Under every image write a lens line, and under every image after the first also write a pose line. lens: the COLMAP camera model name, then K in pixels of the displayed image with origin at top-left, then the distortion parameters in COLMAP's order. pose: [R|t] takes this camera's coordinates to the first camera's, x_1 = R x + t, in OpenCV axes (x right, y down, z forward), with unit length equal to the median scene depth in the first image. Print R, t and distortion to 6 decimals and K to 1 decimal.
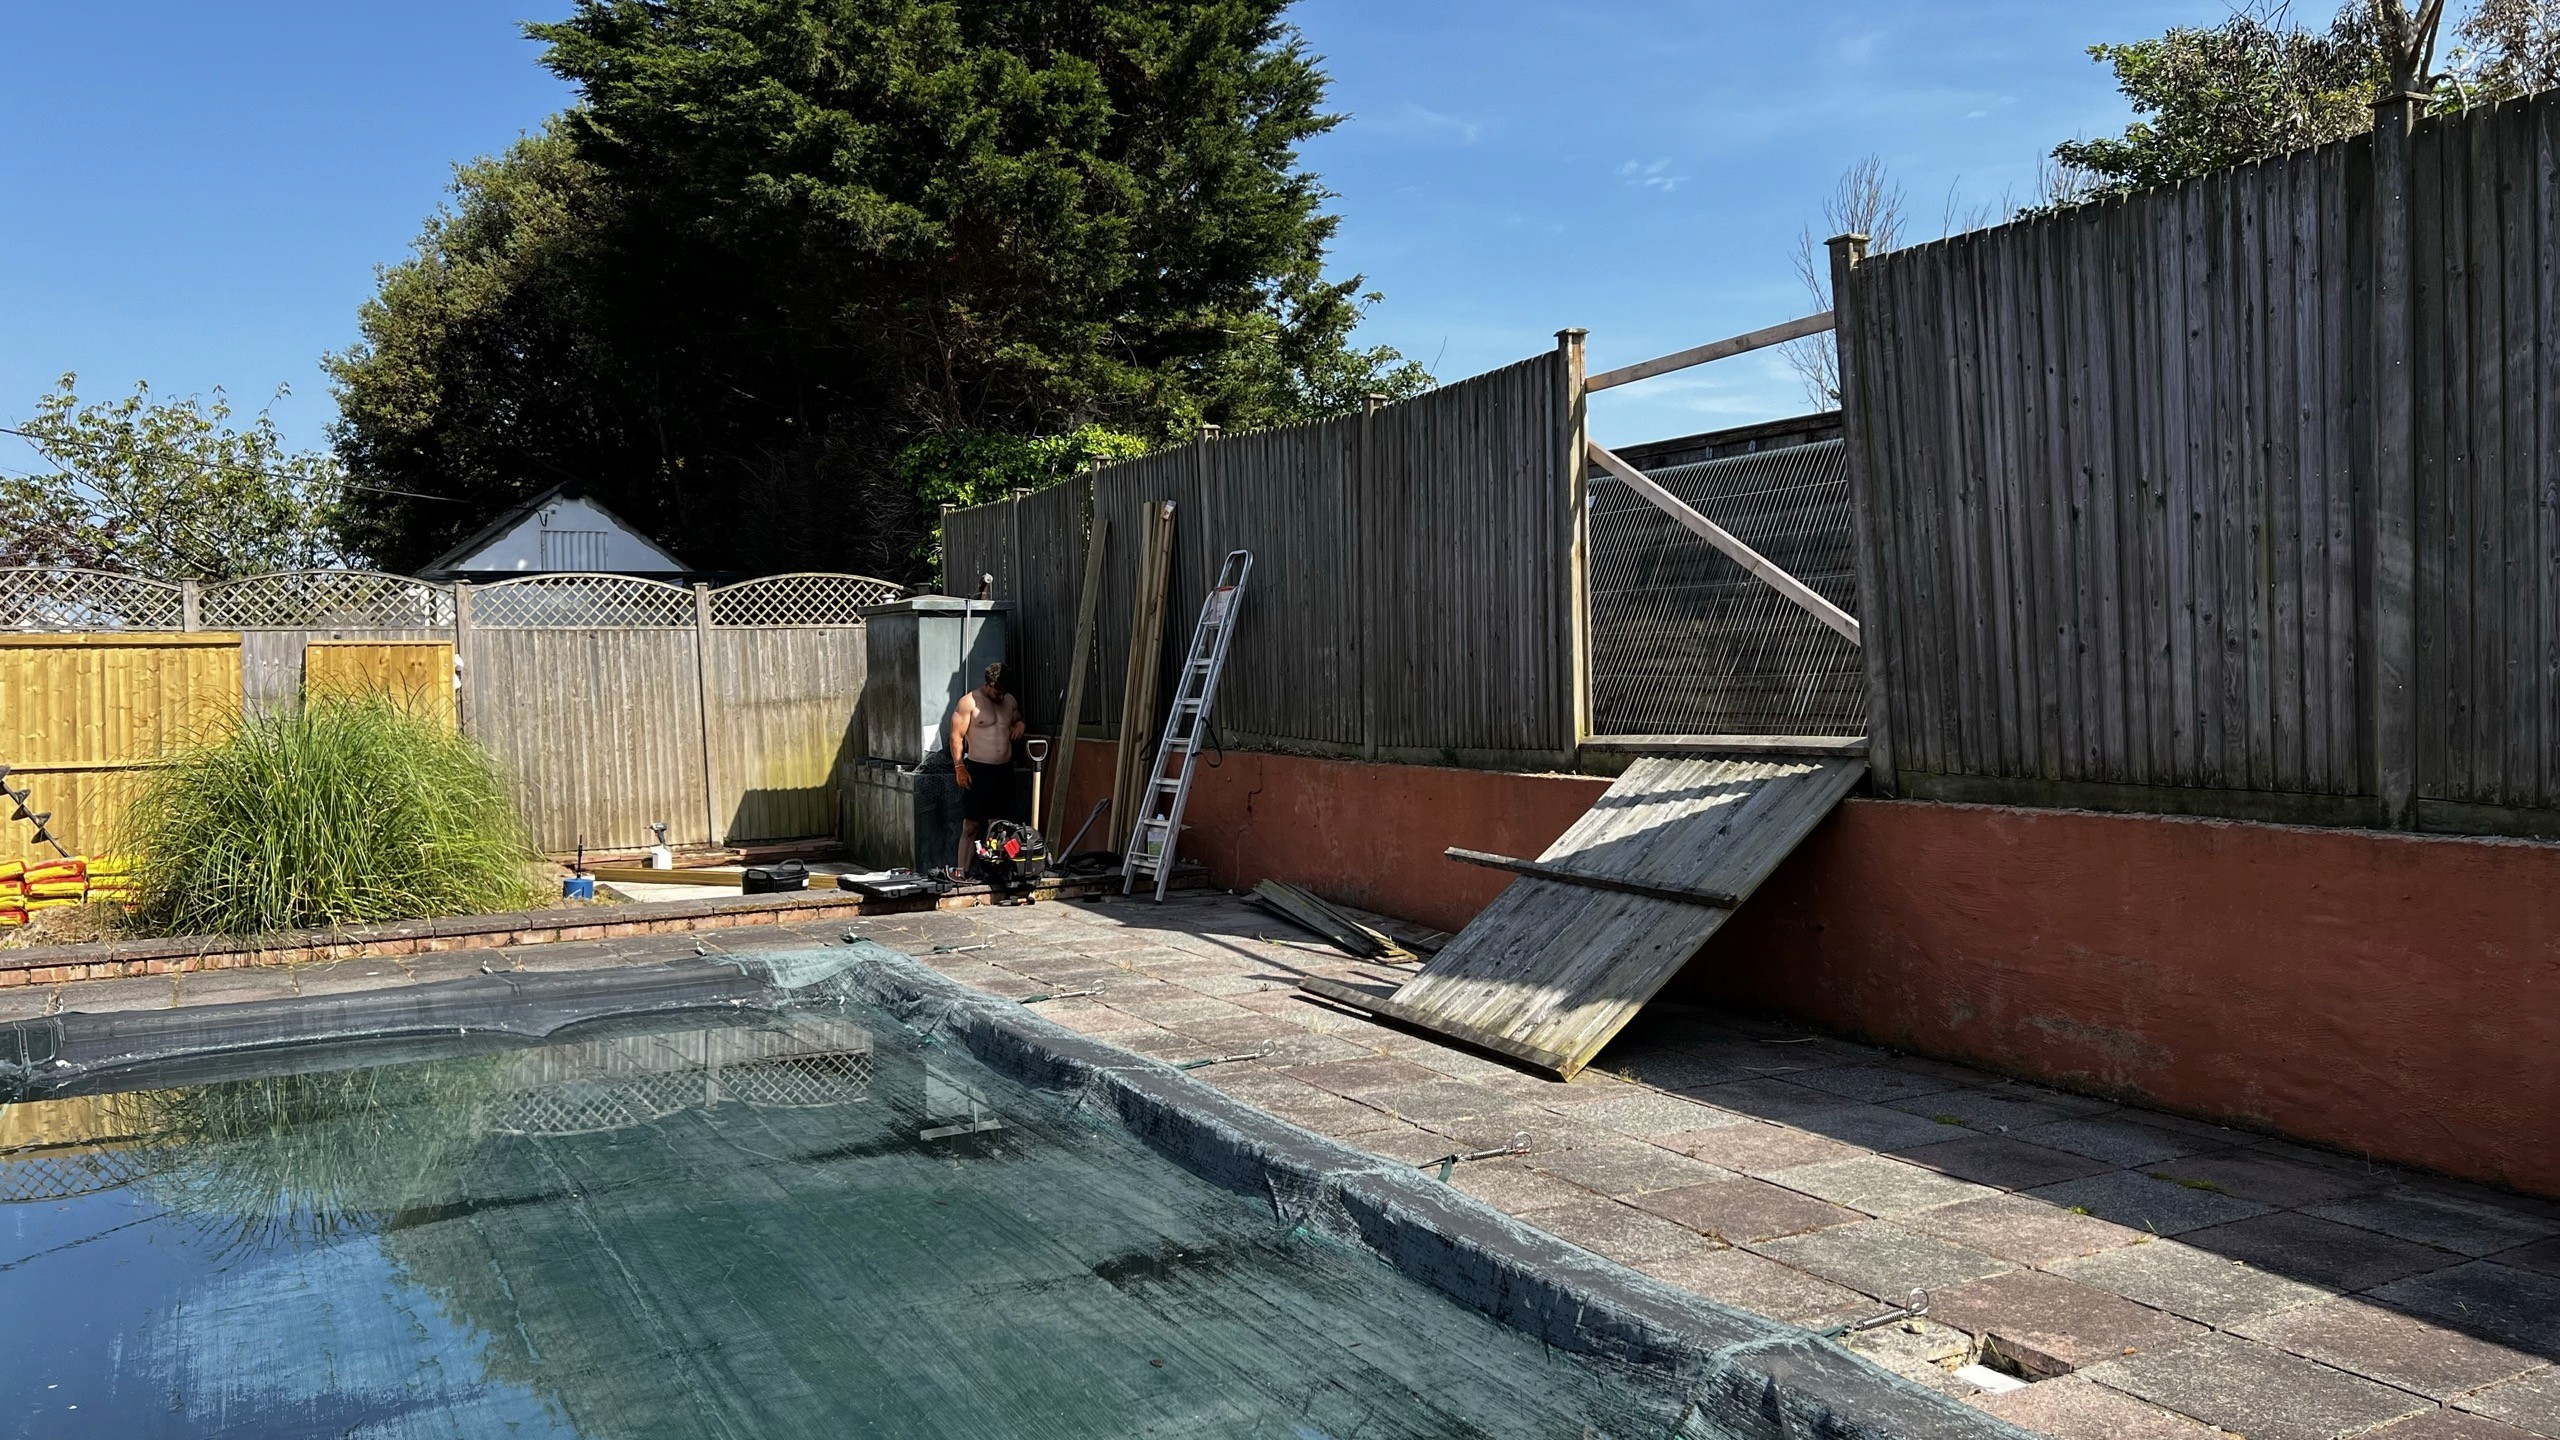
lens RADIAL K [[1888.7, 0, 1293.4], [0, 1888.7, 717.8], [0, 0, 1]] dist [0.076546, -0.088163]
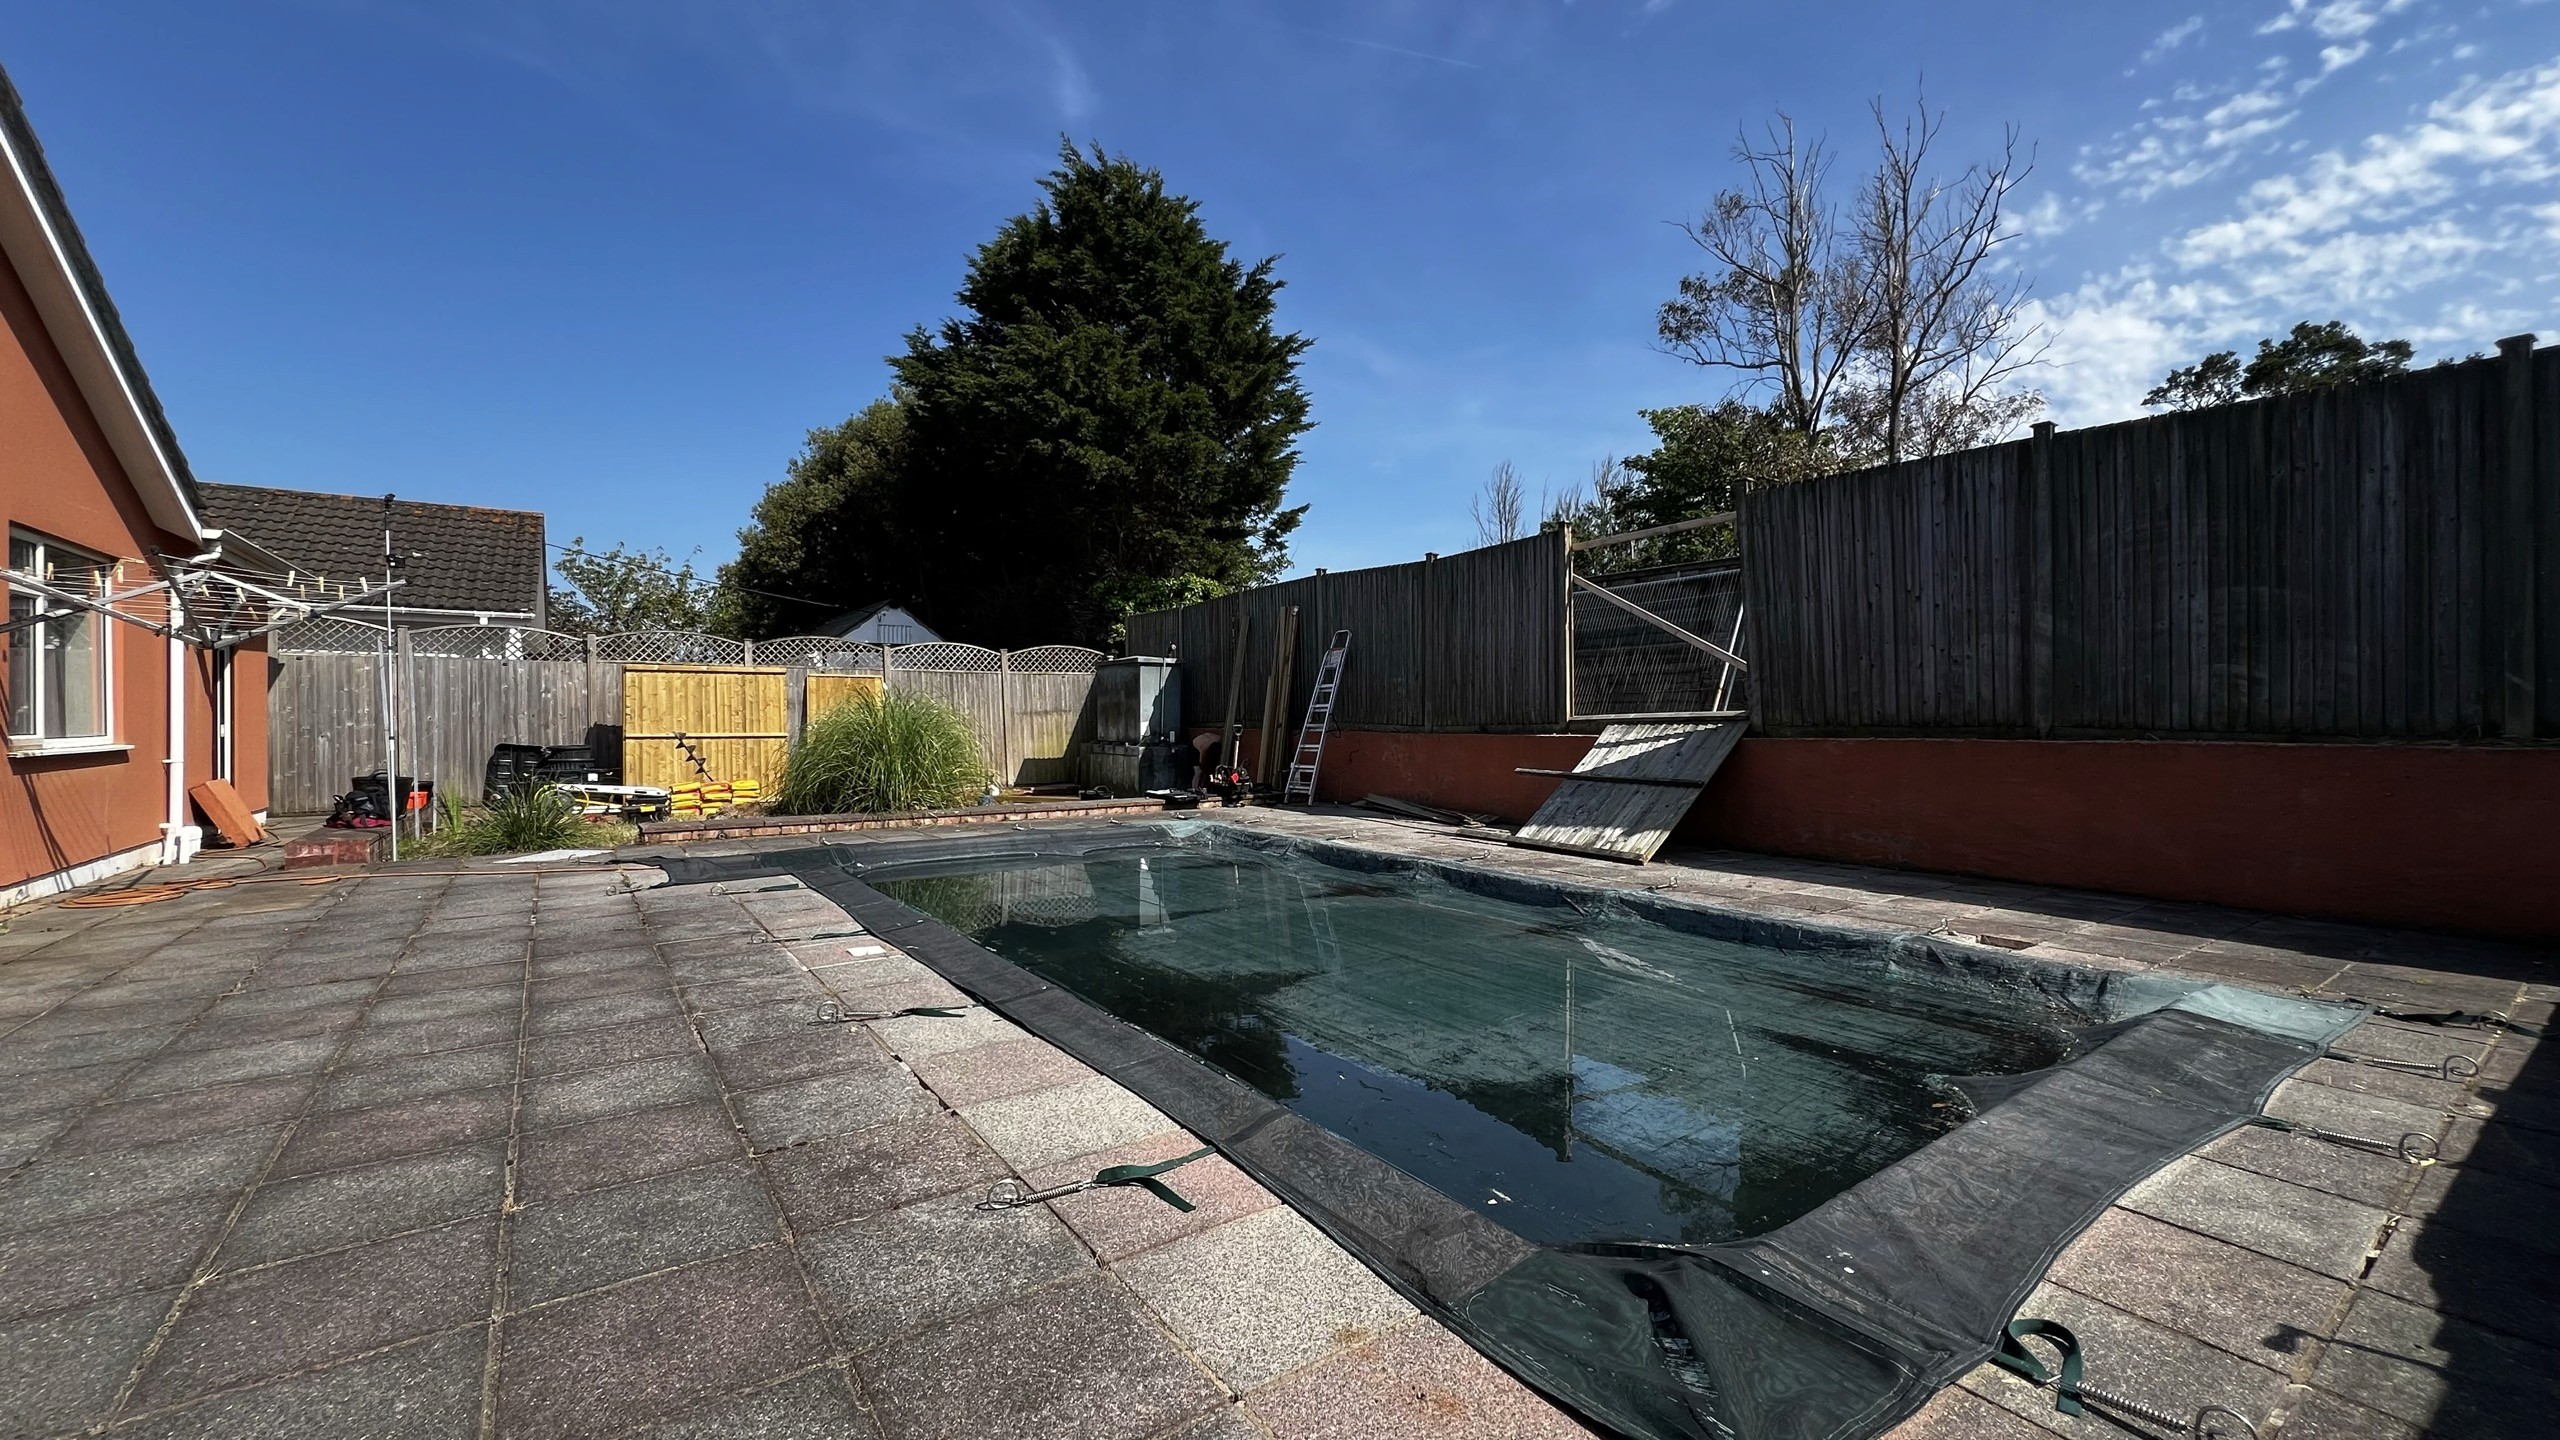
lens RADIAL K [[1005.7, 0, 1280.0], [0, 1005.7, 720.0], [0, 0, 1]] dist [-0.000423, -0.000250]
pose [[0.994419, 0.014452, 0.104504, -0.308885], [-0.011802, 0.999594, -0.025928, 0.051237], [-0.104836, 0.024550, 0.994186, -0.066307]]
